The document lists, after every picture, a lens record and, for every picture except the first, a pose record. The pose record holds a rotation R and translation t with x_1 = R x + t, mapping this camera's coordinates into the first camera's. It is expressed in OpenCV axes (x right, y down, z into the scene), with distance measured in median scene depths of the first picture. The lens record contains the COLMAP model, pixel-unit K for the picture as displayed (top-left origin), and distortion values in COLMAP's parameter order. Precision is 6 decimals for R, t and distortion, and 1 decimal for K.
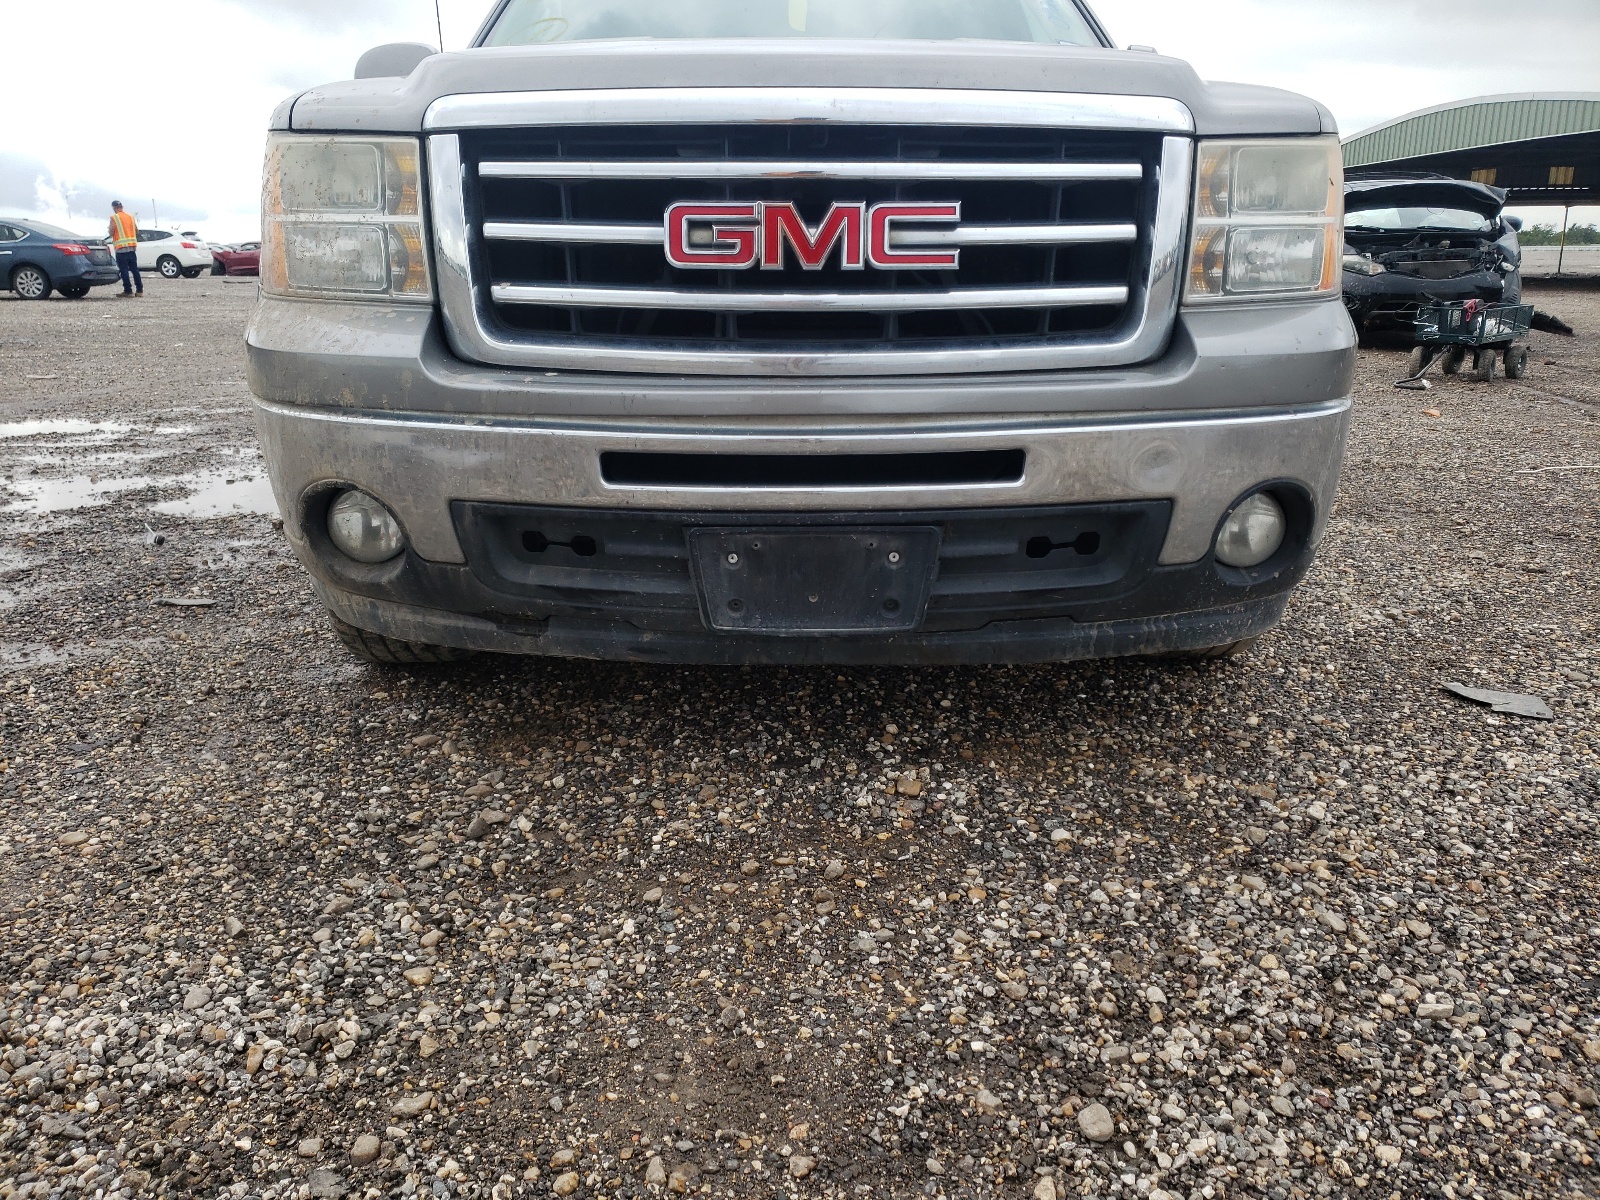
lens RADIAL K [[1234.7, 0, 800.0], [0, 1234.7, 600.0], [0, 0, 1]] dist [0.063407, 0.000568]
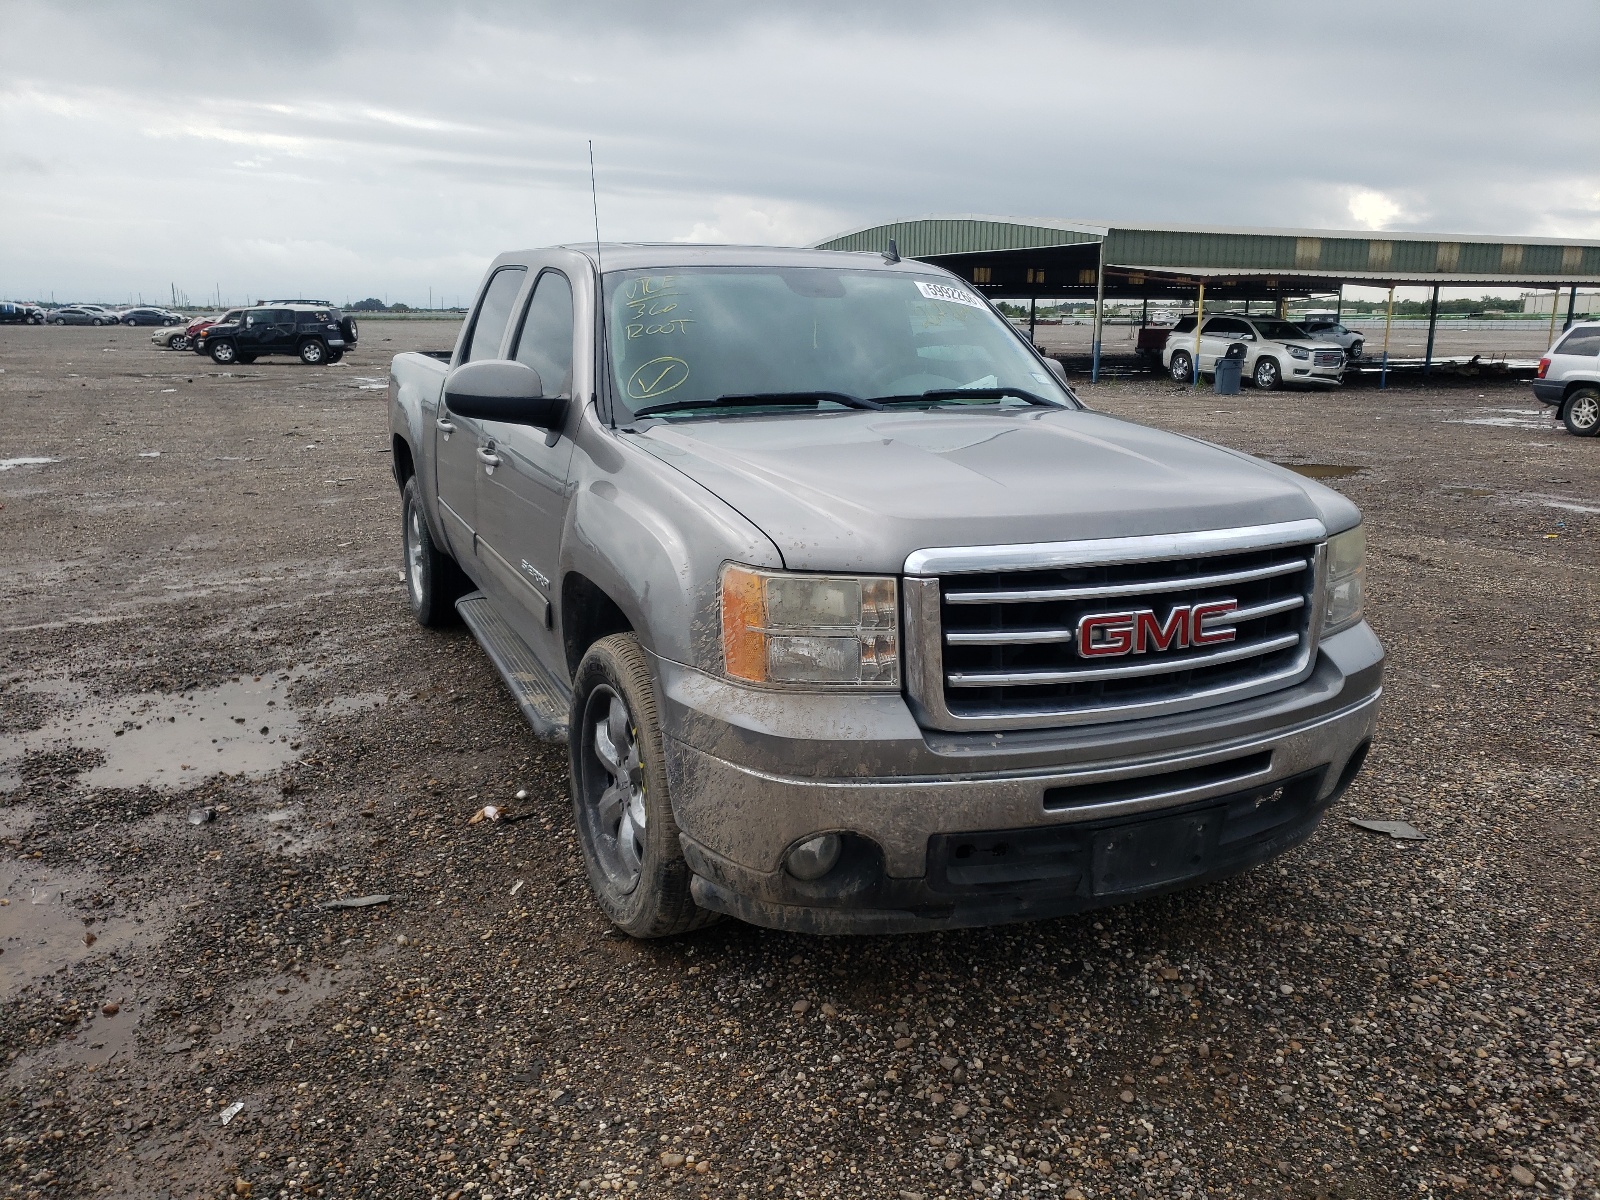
lens RADIAL K [[1226.7, 0, 800.0], [0, 1226.7, 600.0], [0, 0, 1]] dist [0.003128, 0.001088]
pose [[0.917370, -0.079041, 0.390108, -0.922762], [0.099794, 0.994455, -0.033185, -0.307897], [-0.385321, 0.069373, 0.920171, -0.187270]]
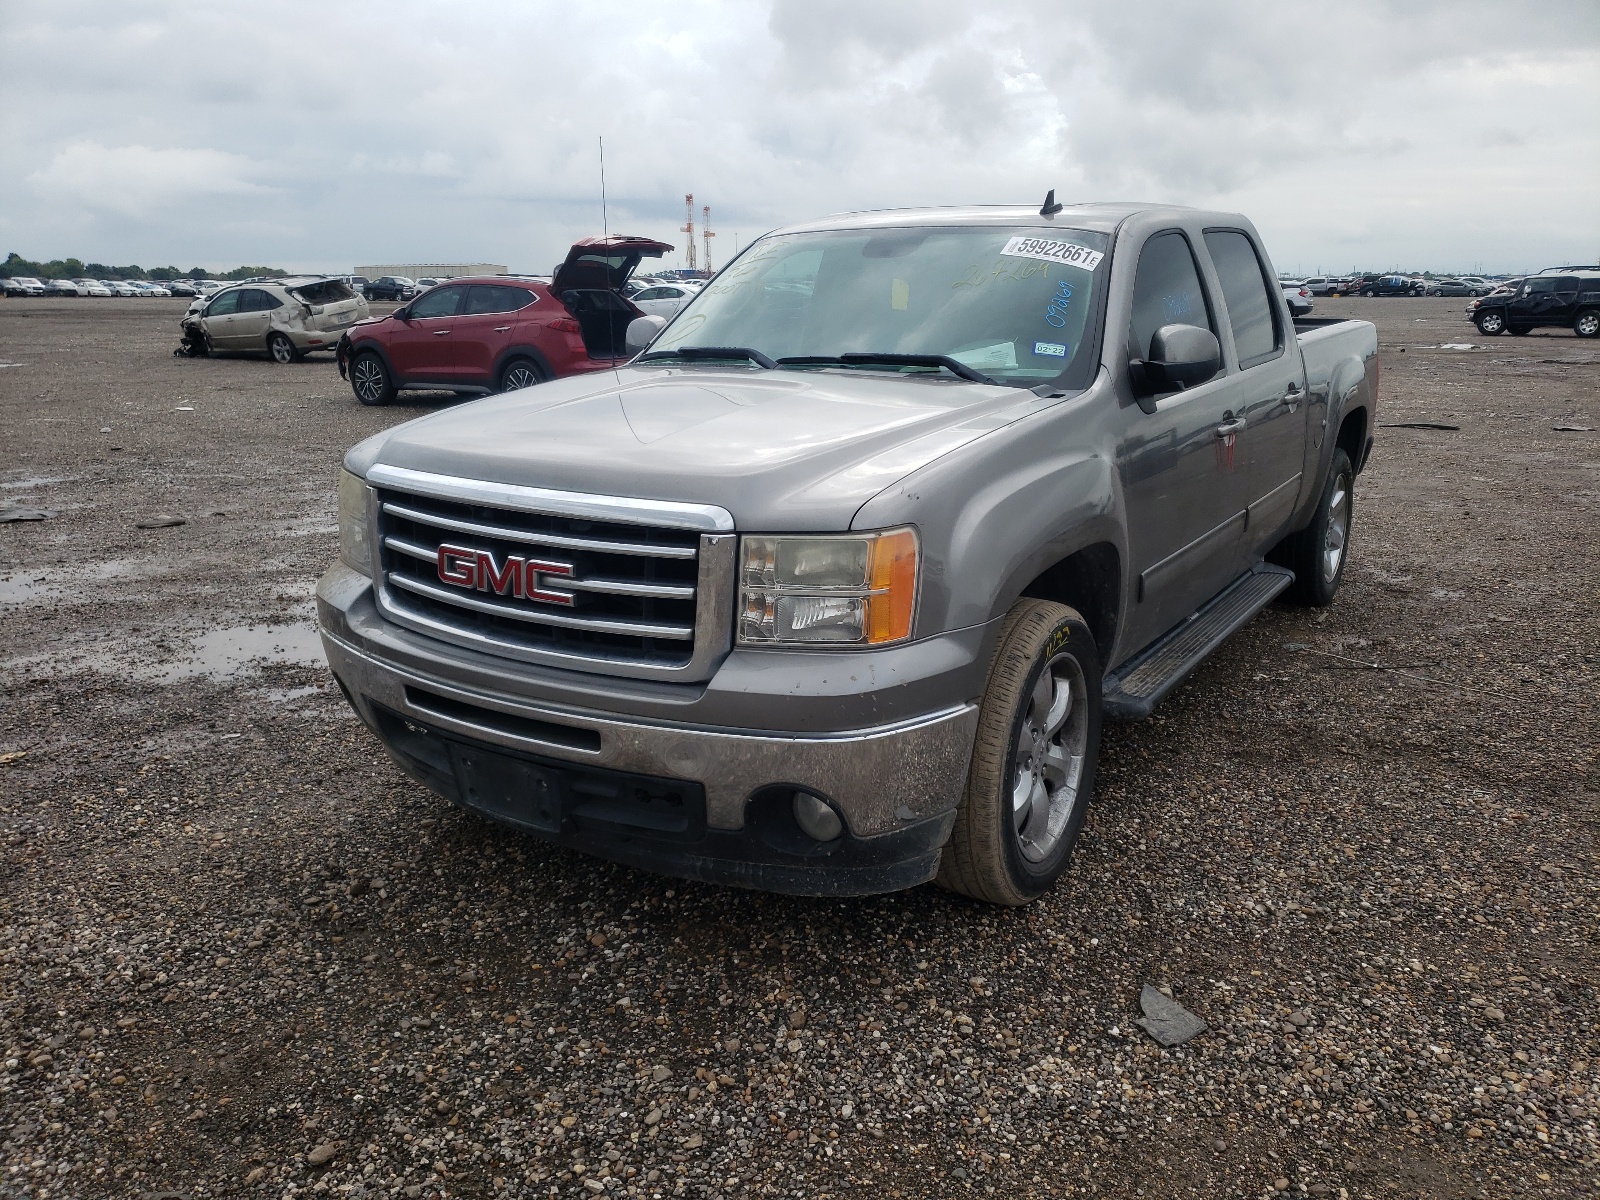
lens RADIAL K [[1220.9, 0, 800.0], [0, 1220.9, 600.0], [0, 0, 1]] dist [0.022330, 0.002007]
pose [[0.830064, 0.135992, -0.540833, 1.112771], [-0.151508, 0.988327, 0.015982, -0.327513], [0.536693, 0.068675, 0.840978, -0.093201]]
